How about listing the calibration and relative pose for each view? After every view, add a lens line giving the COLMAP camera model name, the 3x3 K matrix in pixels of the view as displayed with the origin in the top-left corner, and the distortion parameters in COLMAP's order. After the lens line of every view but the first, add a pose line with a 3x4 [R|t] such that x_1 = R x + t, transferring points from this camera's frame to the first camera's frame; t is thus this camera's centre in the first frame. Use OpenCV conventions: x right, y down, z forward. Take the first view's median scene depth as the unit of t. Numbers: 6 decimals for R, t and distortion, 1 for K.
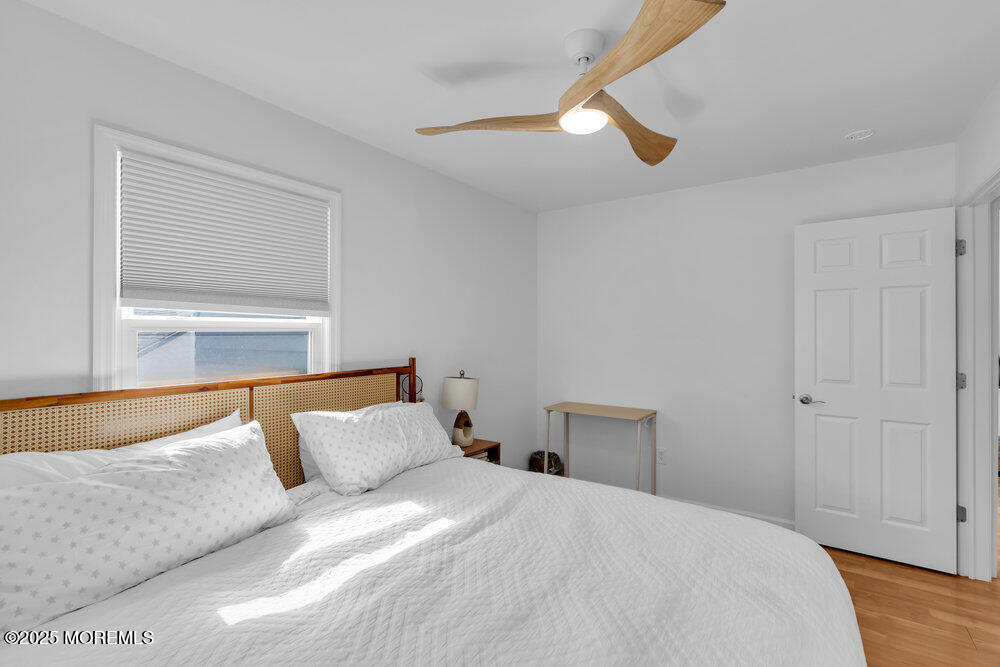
lens RADIAL K [[455.3, 0, 501.1], [0, 455.3, 331.1], [0, 0, 1]] dist [-0.005216, 0.000121]
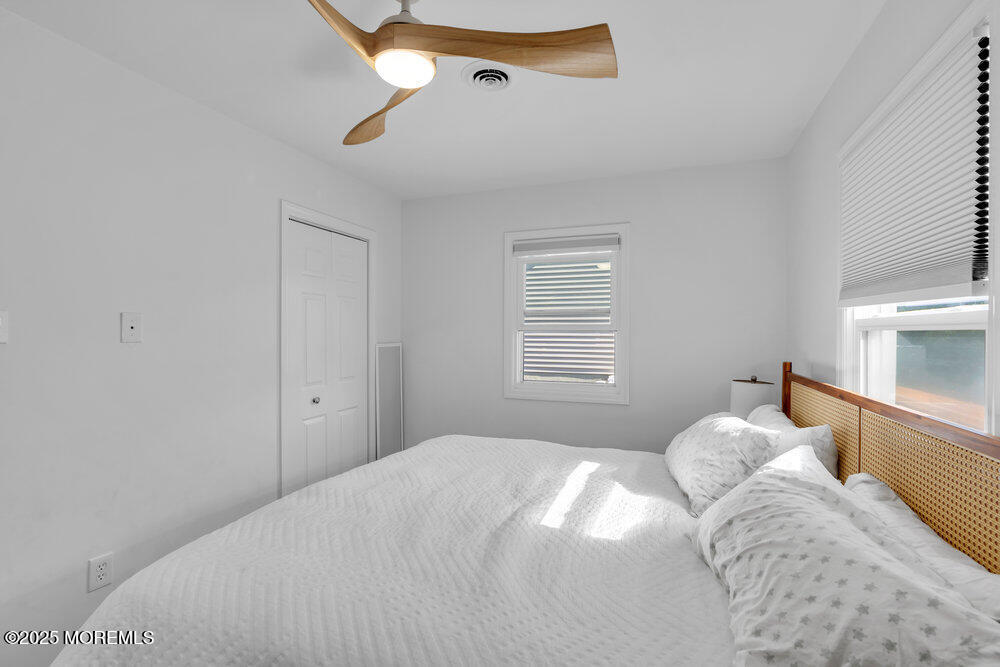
lens RADIAL K [[455.3, 0, 501.3], [0, 455.3, 335.5], [0, 0, 1]] dist [-0.005216, 0.000121]
pose [[-0.967569, 0.002450, -0.252594, 0.208343], [0.000880, 0.999980, 0.006328, 0.004814], [0.252604, 0.005900, -0.967552, 1.741478]]
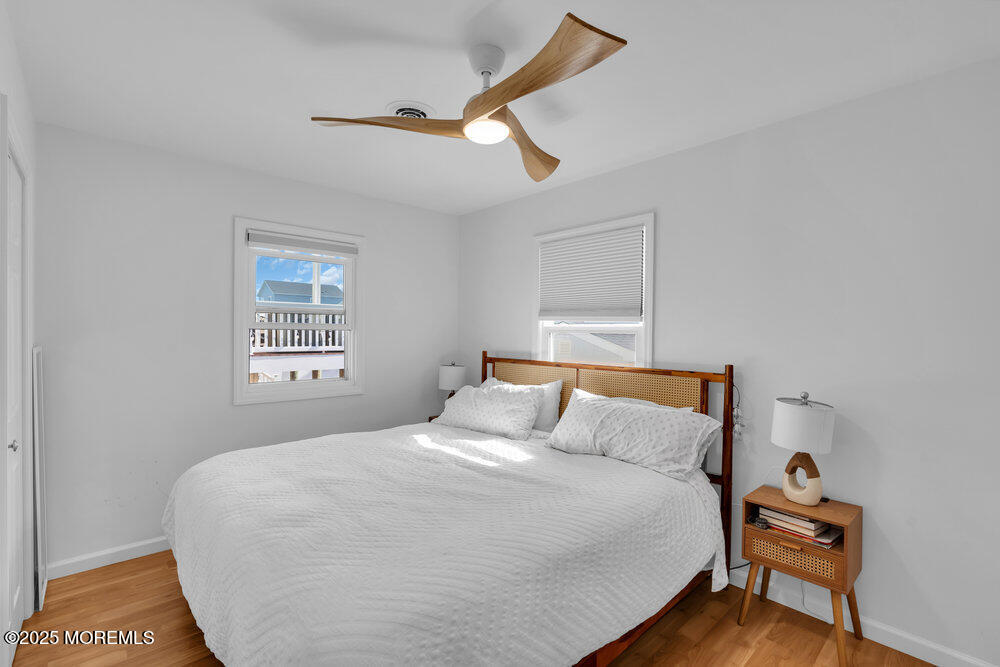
lens RADIAL K [[455.3, 0, 506.5], [0, 455.3, 334.3], [0, 0, 1]] dist [-0.005216, 0.000121]
pose [[-0.202241, 0.001389, -0.979335, 1.151055], [-0.009486, 0.999949, 0.003377, 0.003817], [0.979290, 0.009973, -0.202218, 1.202958]]
